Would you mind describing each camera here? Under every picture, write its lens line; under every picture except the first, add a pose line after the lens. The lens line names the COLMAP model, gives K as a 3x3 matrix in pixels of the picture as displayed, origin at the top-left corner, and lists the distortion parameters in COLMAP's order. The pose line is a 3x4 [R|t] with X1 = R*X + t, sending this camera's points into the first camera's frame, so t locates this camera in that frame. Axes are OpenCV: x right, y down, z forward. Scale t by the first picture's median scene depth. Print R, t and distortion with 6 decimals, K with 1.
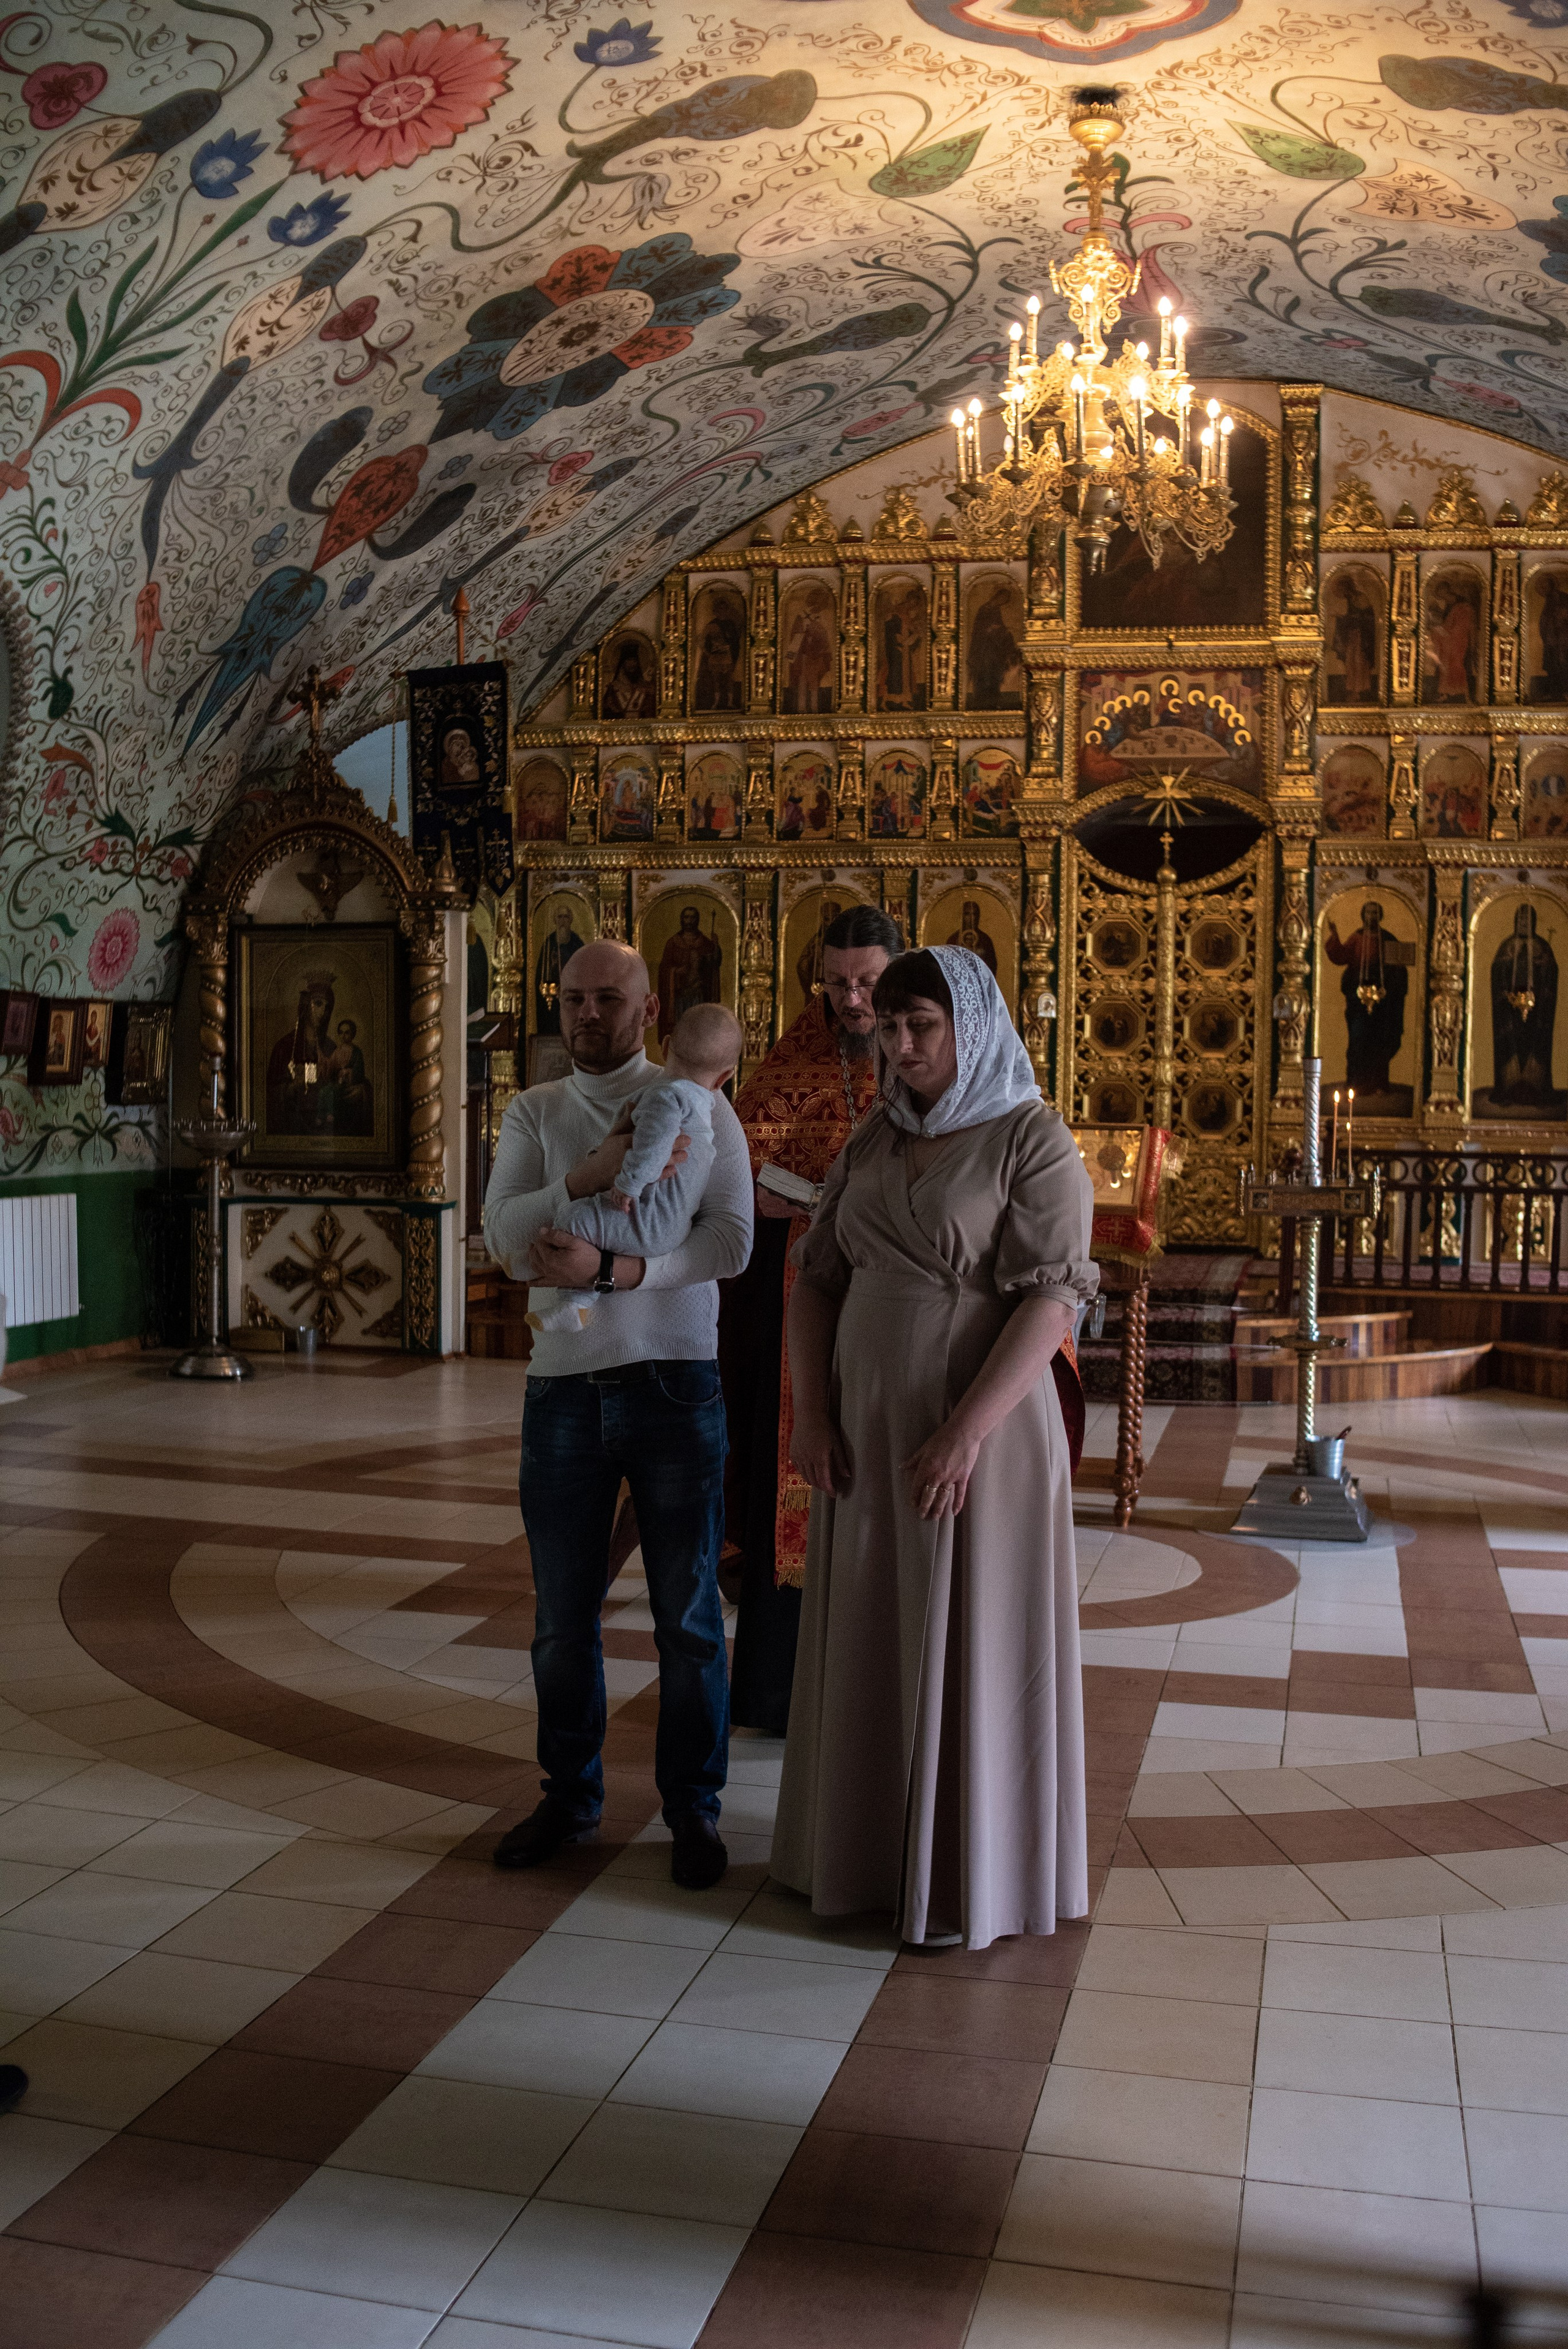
lens RADIAL K [[2335.0, 0, 784.0], [0, 2335.0, 1174.5], [0, 0, 1]] dist [-0.145927, 0.089213]
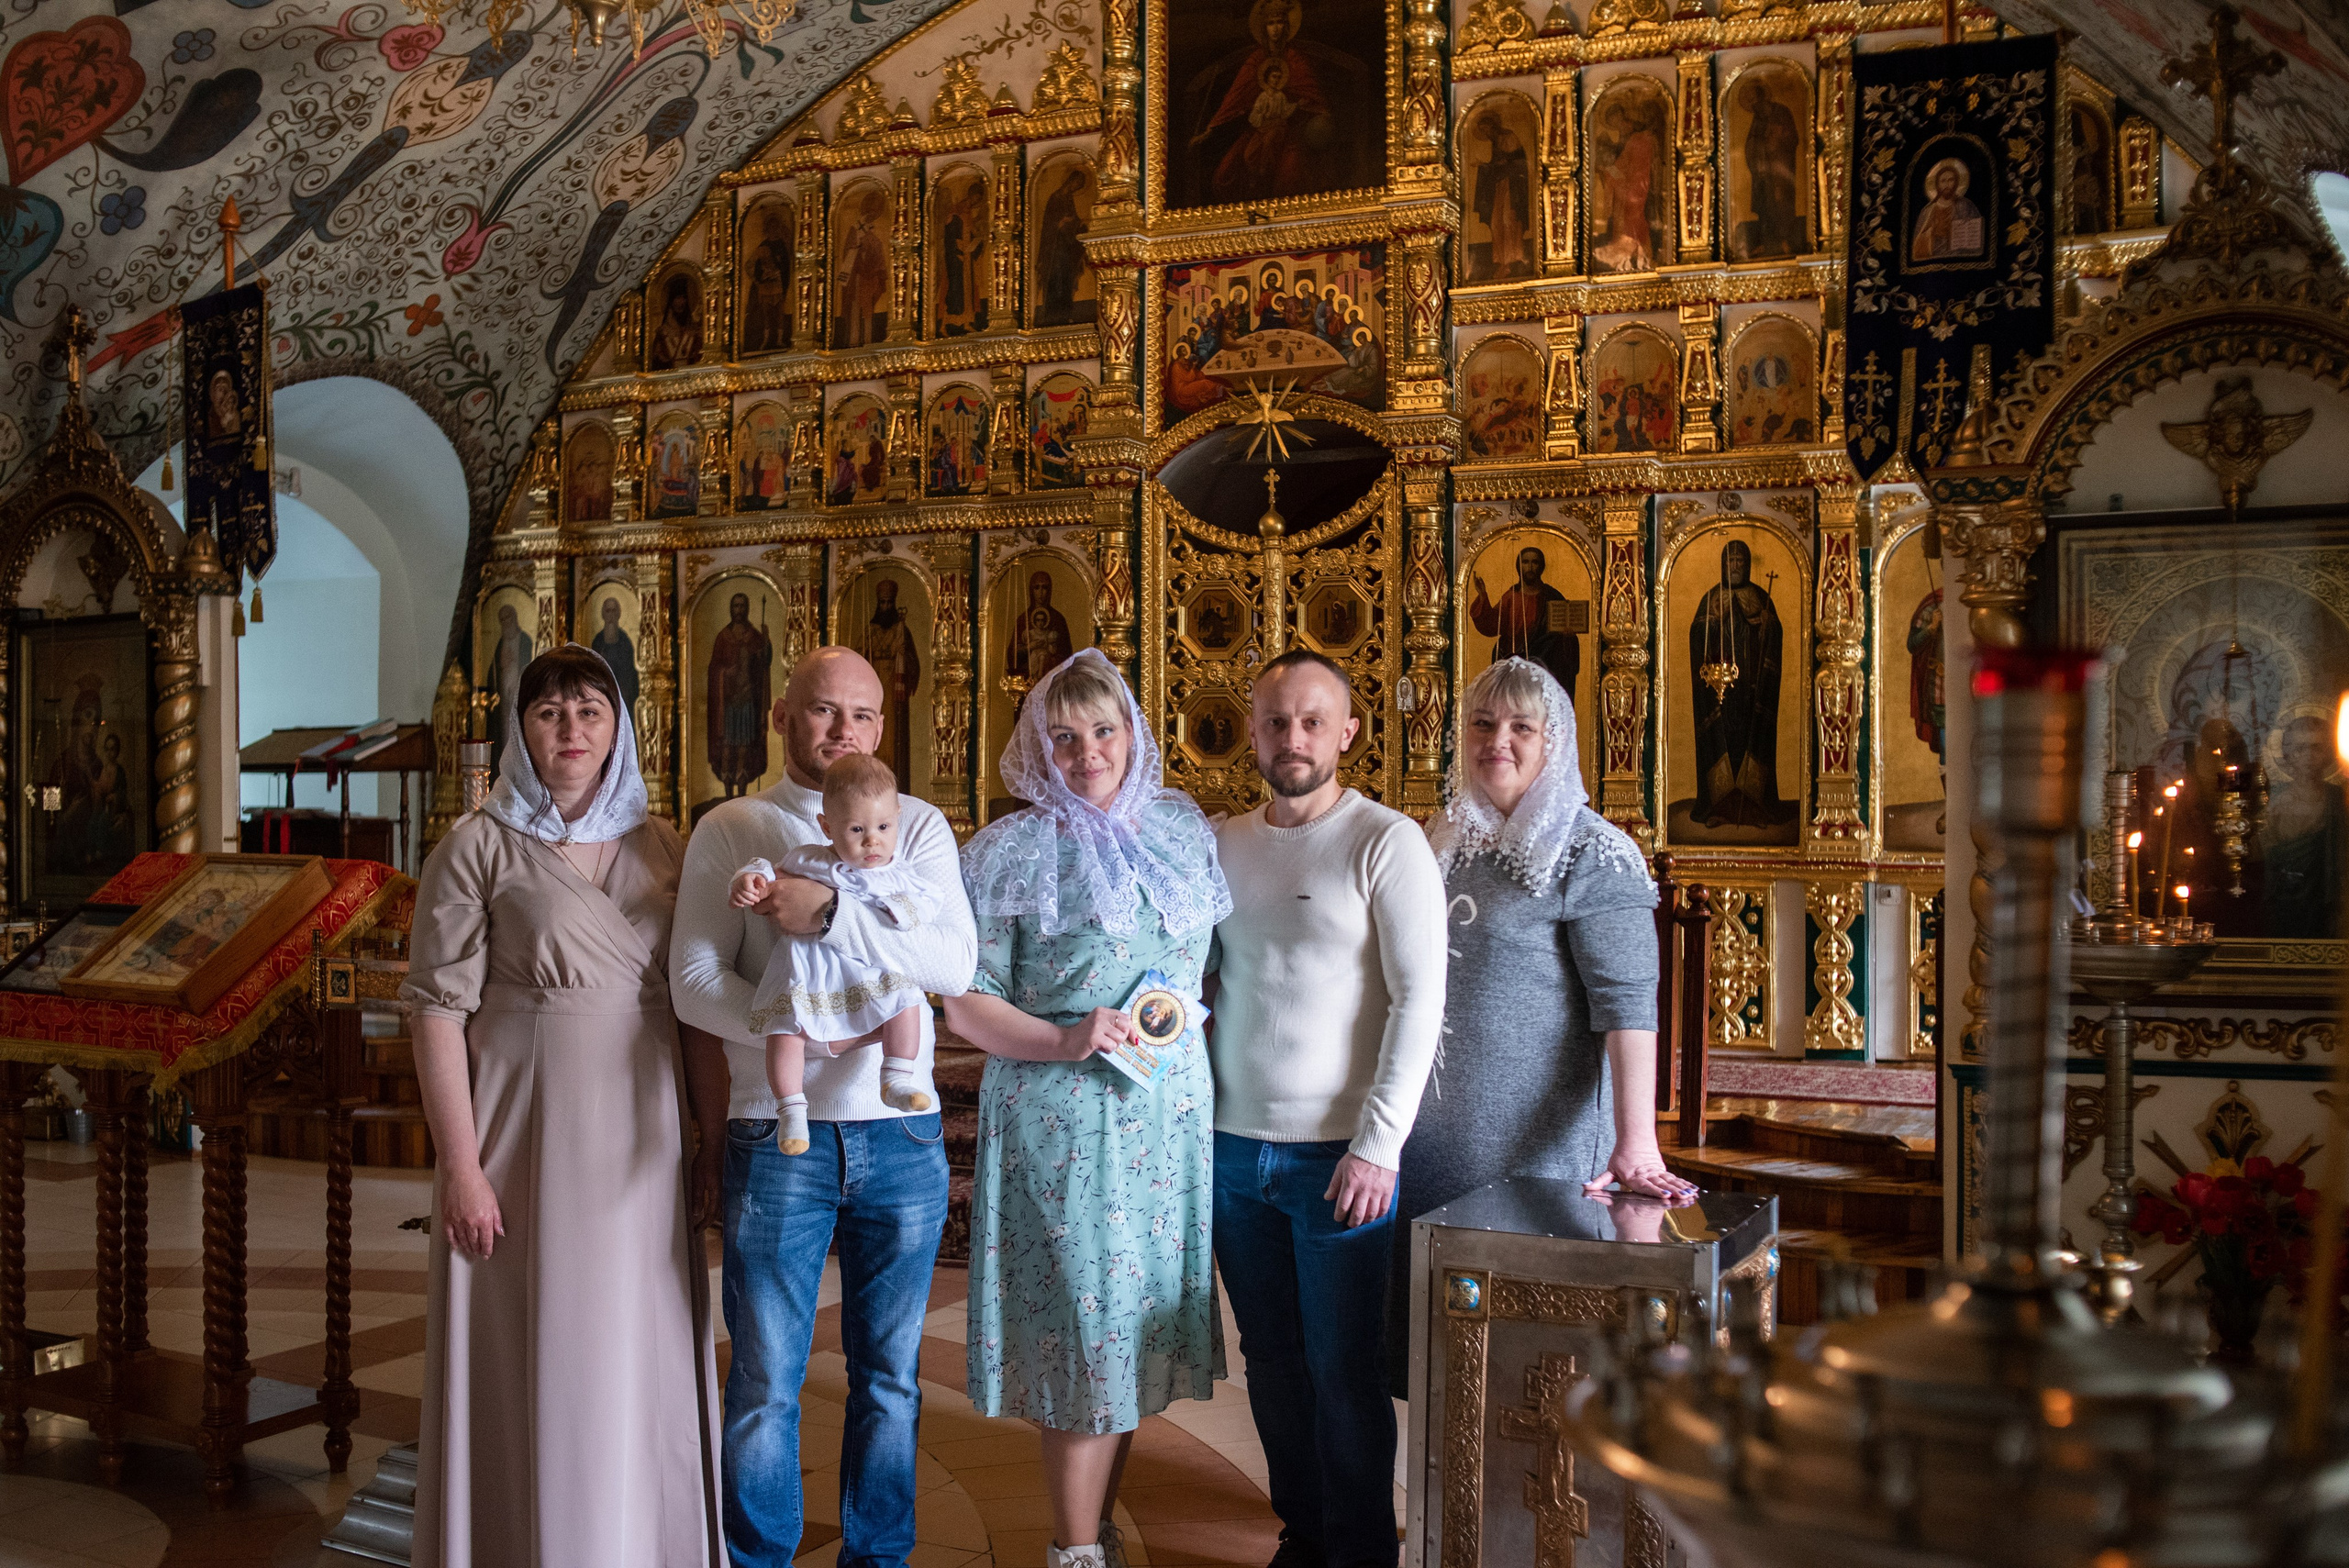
lens RADIAL K [[2334.9, 0, 1174.5], [0, 2334.9, 784.0], [0, 0, 1]] dist [-0.145927, 0.089213]
pose [[0.975453, -0.014496, -0.219729, 0.299055], [0.002158, 0.998412, -0.056286, -0.002715], [0.220197, 0.054431, 0.973936, 0.261645]]
